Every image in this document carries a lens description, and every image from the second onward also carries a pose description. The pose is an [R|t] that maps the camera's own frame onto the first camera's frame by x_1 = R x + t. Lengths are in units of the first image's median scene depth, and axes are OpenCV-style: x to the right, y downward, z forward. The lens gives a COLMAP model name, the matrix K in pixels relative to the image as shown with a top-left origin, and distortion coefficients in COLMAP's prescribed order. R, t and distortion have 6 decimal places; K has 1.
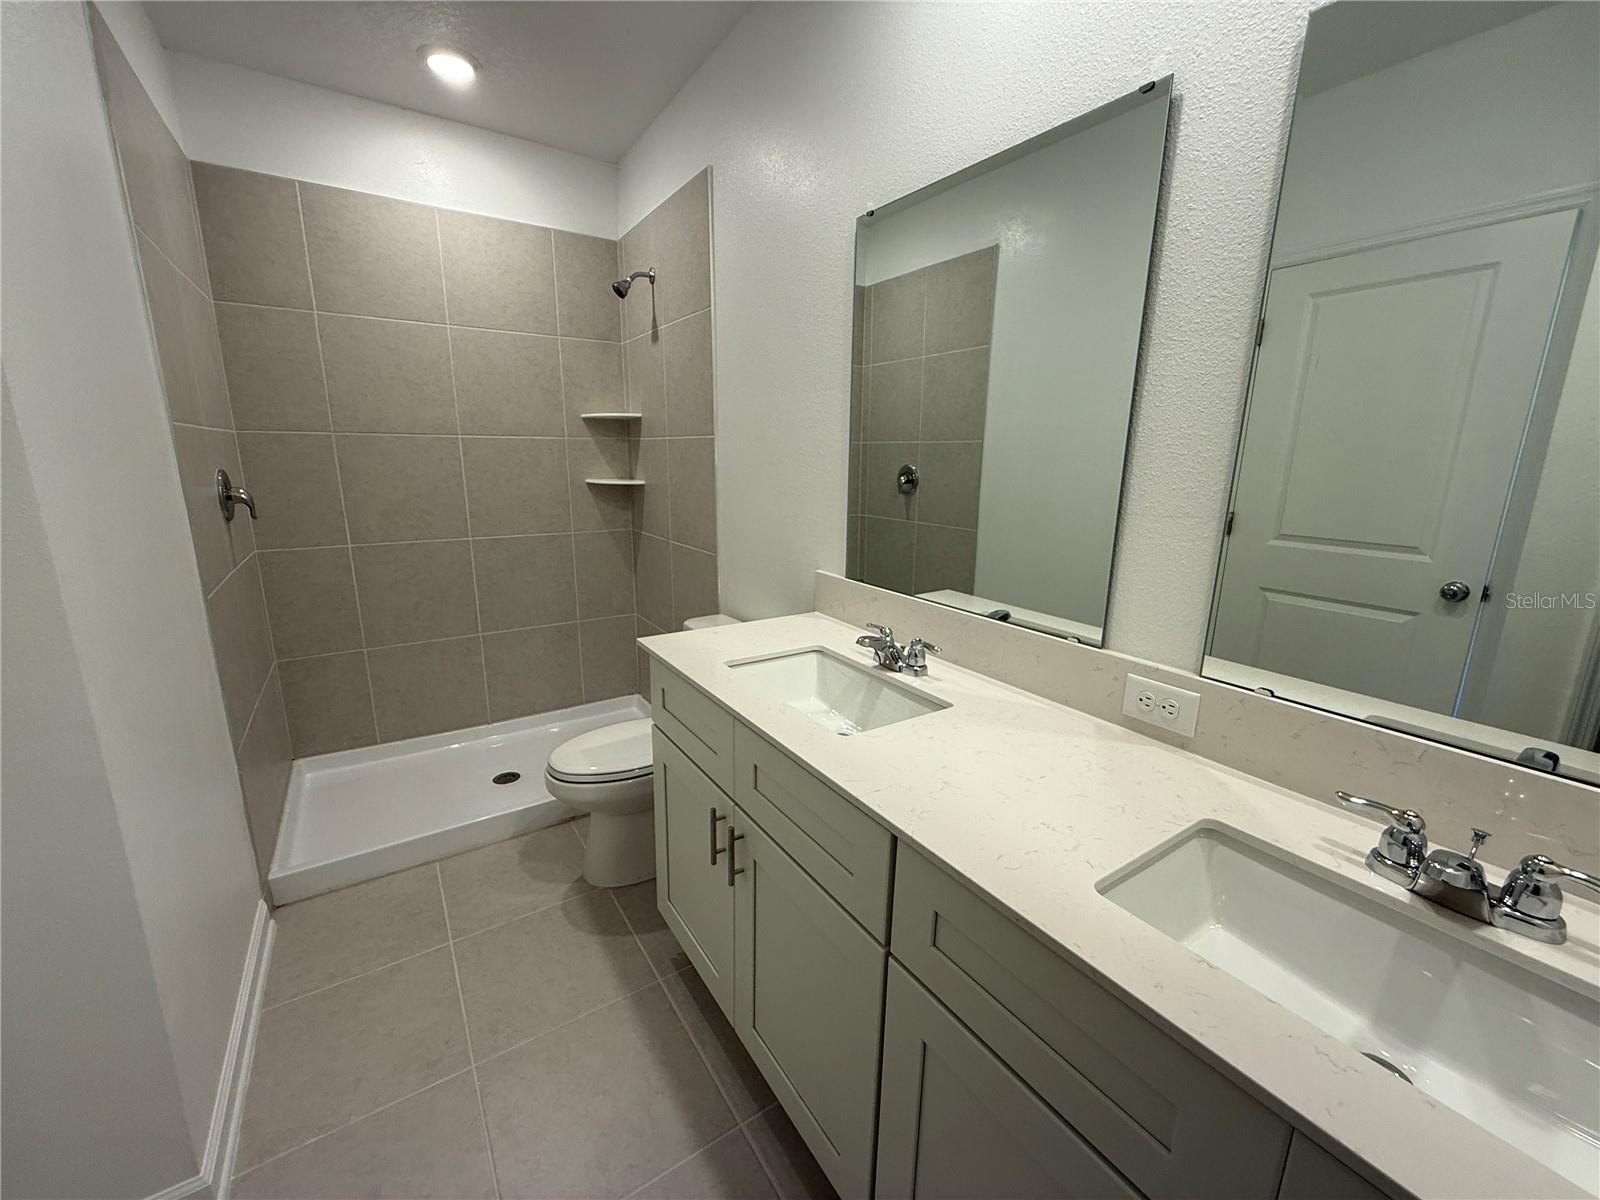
lens RADIAL K [[635.0, 0, 796.0], [0, 635.0, 597.2], [0, 0, 1]] dist [0.001010, -0.000130]
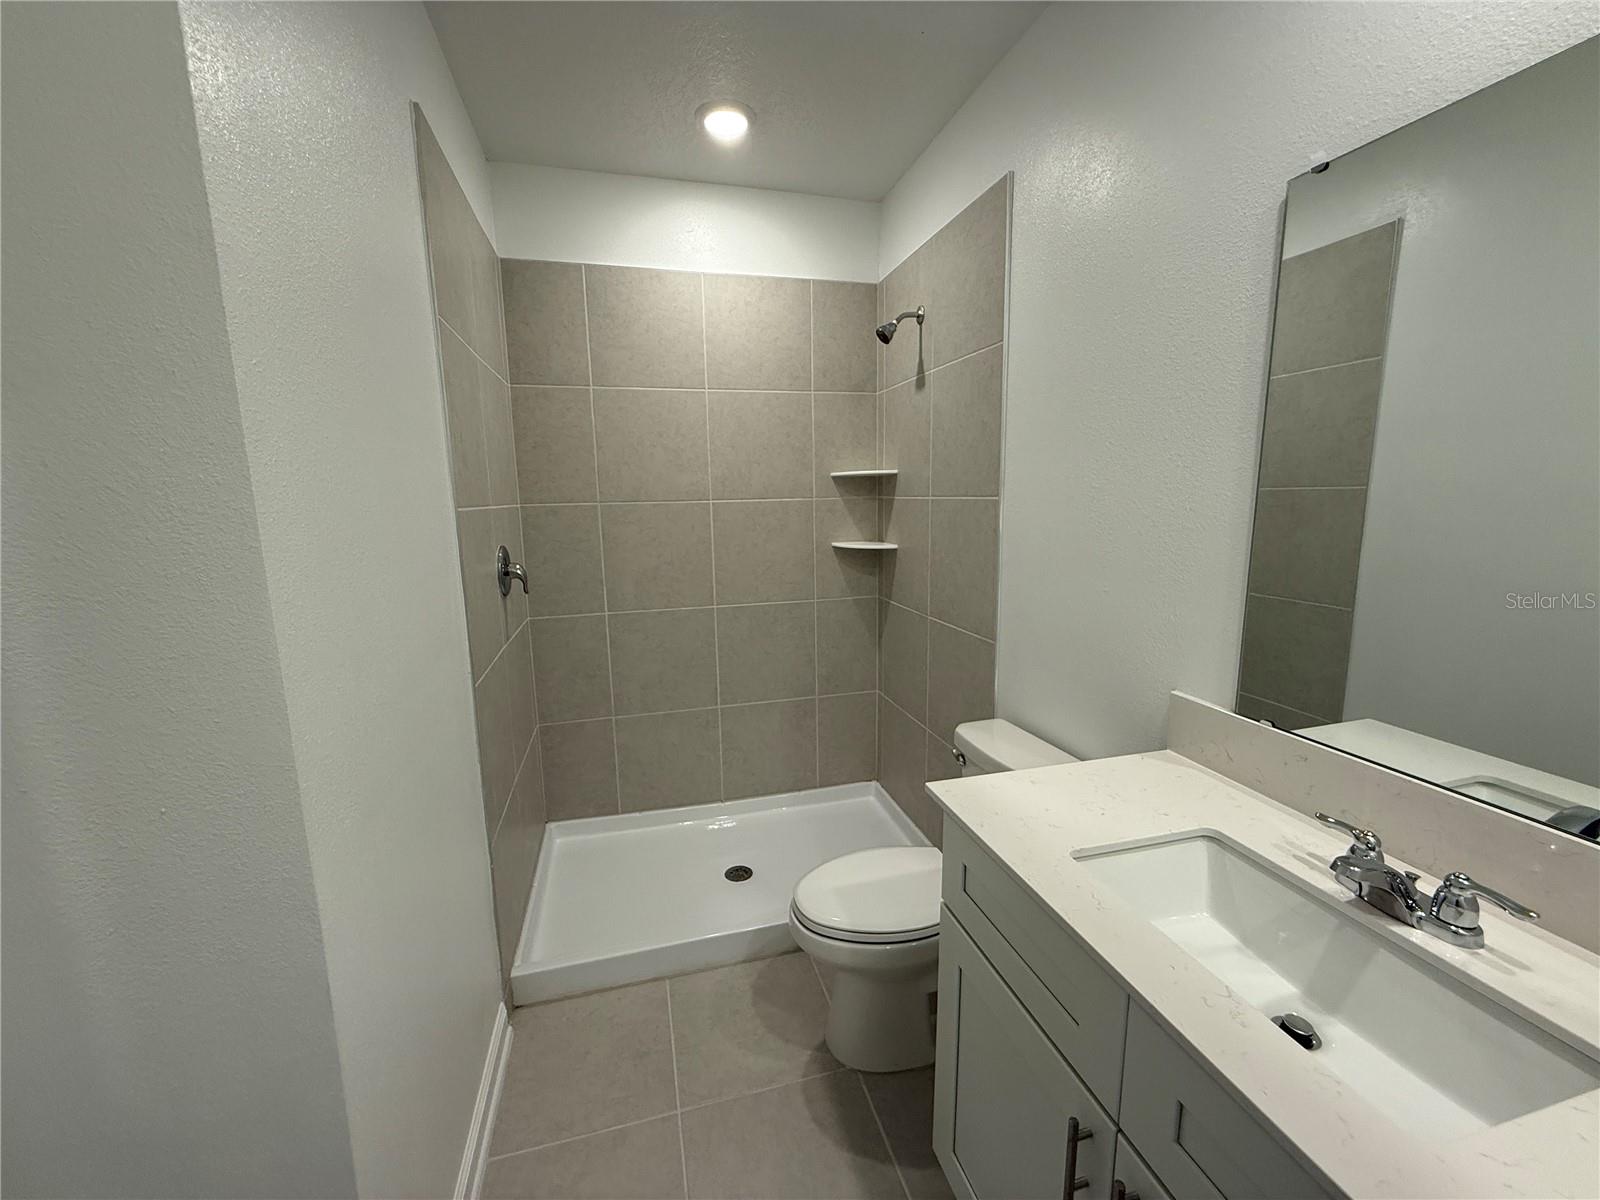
lens RADIAL K [[635.0, 0, 802.2], [0, 635.0, 598.2], [0, 0, 1]] dist [0.001010, -0.000130]
pose [[0.949503, 0.023565, -0.312871, -0.112331], [-0.042600, 0.997624, -0.054143, -0.073036], [0.310852, 0.064737, 0.948251, 0.167583]]
